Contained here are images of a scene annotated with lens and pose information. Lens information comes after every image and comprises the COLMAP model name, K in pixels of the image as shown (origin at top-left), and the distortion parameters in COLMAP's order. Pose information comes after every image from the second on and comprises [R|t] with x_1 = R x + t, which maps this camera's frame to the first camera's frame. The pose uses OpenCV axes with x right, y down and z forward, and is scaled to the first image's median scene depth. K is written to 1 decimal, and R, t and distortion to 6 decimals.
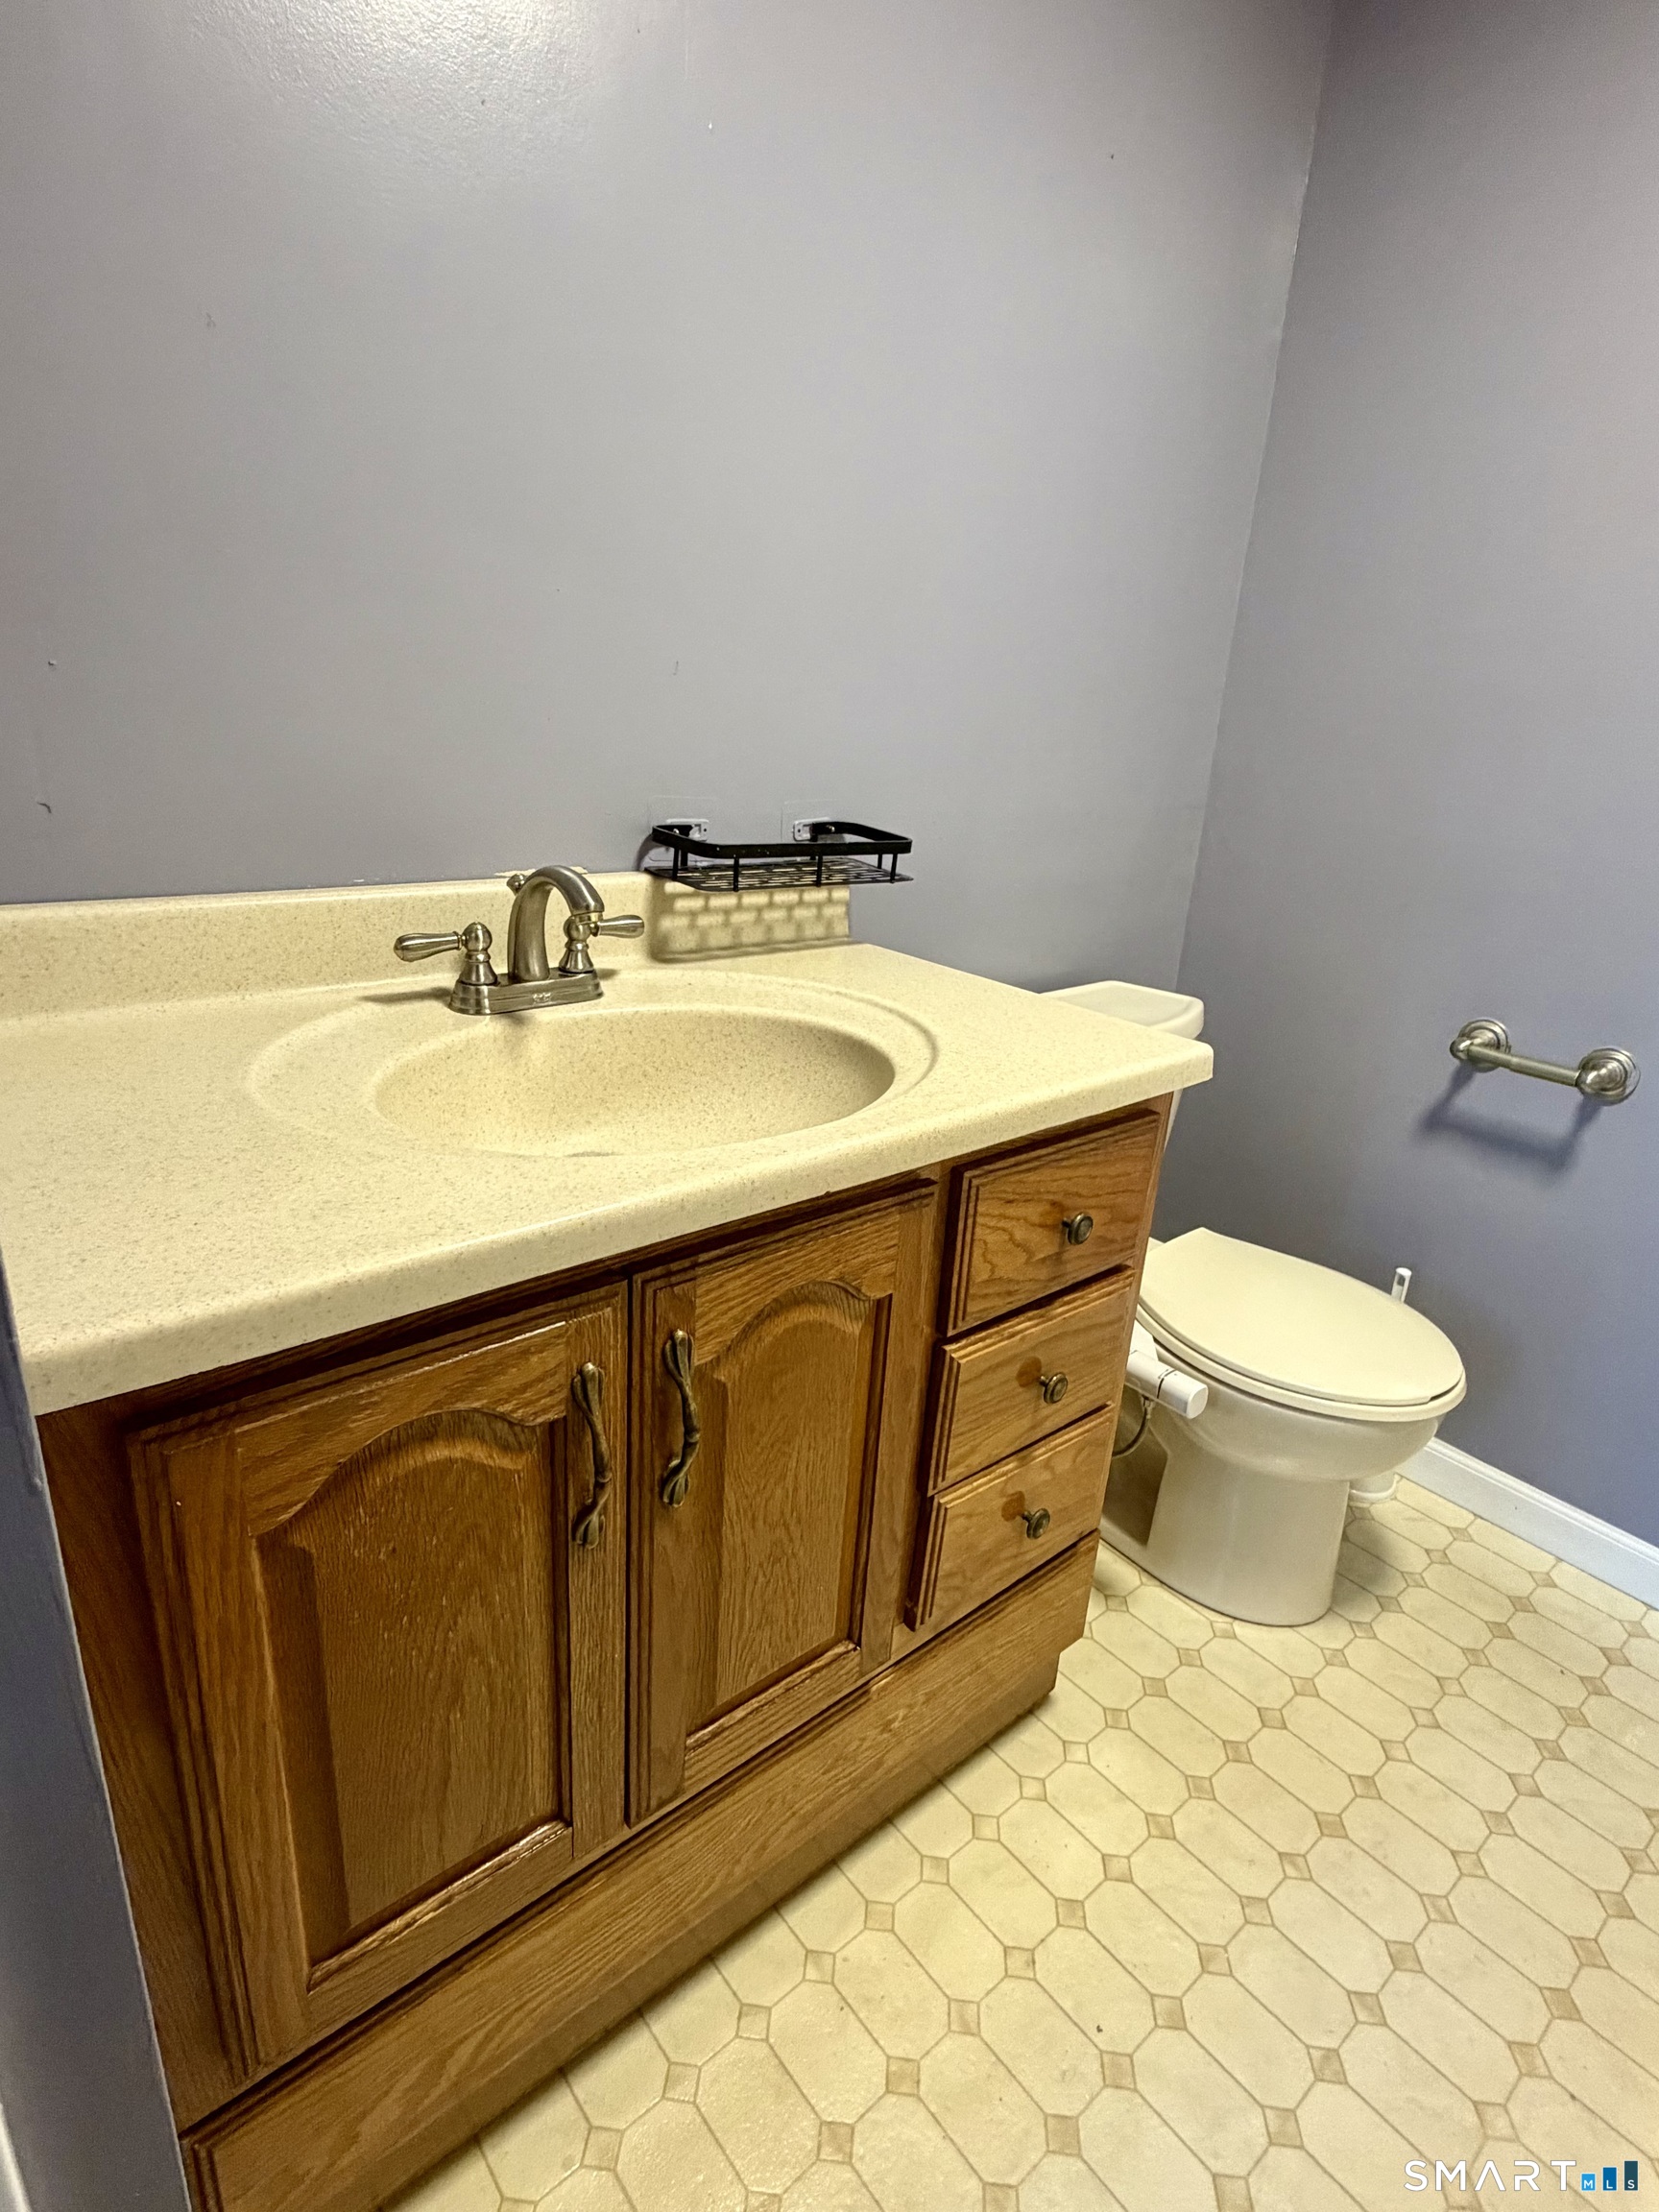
lens RADIAL K [[1169.1, 0, 808.0], [0, 1169.1, 1112.3], [0, 0, 1]] dist [0.000956, -0.000234]
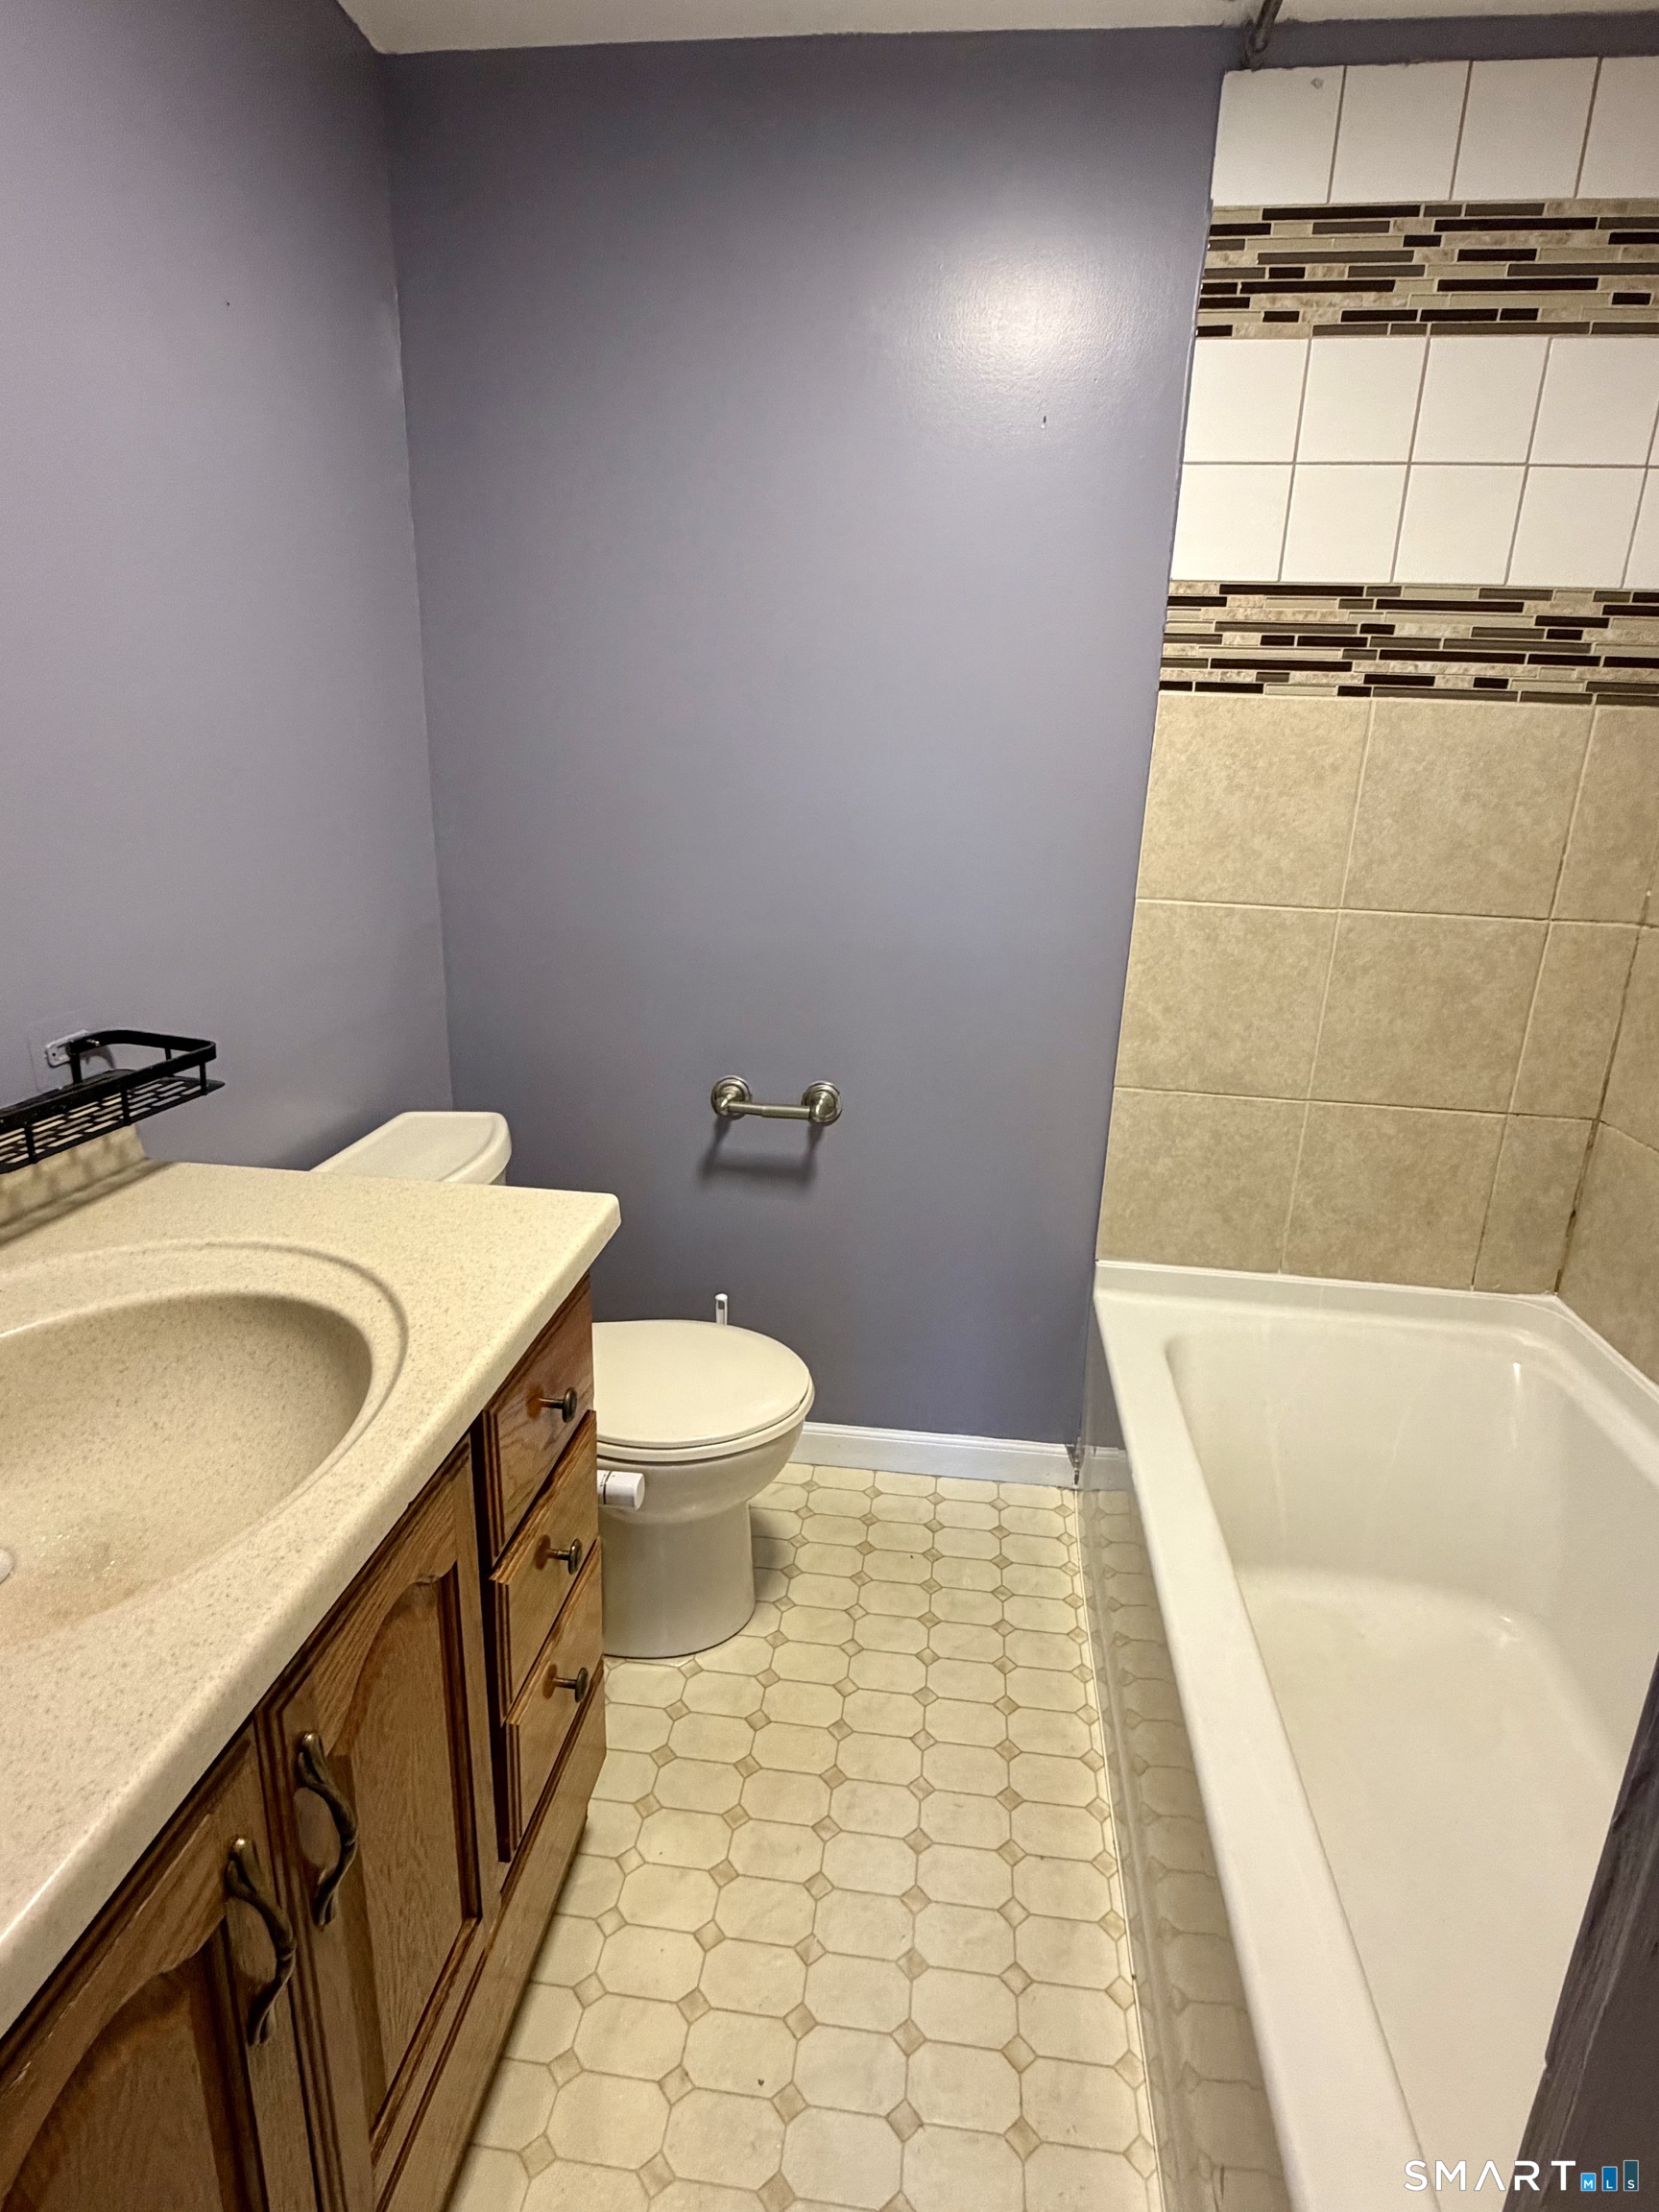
lens RADIAL K [[1169.1, 0, 865.2], [0, 1169.1, 1117.8], [0, 0, 1]] dist [0.000956, -0.000234]
pose [[0.712929, -0.235035, 0.660674, -0.152375], [0.244967, 0.966274, 0.079411, -0.121865], [-0.657057, 0.105229, 0.746460, 0.015447]]
